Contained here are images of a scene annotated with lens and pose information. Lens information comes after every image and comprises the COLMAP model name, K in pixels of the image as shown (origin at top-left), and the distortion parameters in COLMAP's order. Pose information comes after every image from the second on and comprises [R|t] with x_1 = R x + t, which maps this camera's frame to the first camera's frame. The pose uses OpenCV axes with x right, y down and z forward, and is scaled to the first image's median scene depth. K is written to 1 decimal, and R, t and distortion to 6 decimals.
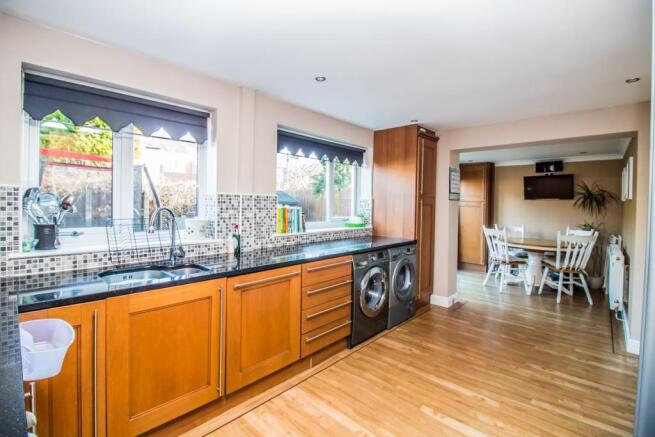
lens RADIAL K [[301.8, 0, 329.2], [0, 301.8, 204.7], [0, 0, 1]] dist [-0.003748, -0.000915]
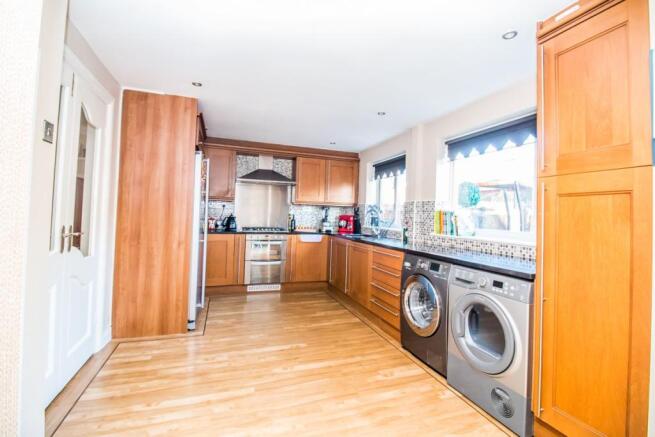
lens RADIAL K [[301.8, 0, 328.6], [0, 301.8, 213.5], [0, 0, 1]] dist [-0.003748, -0.000915]
pose [[-0.461347, -0.046158, -0.886018, 1.429135], [-0.062405, 0.997861, -0.019491, 0.095216], [0.885022, 0.046299, -0.463241, 1.613418]]
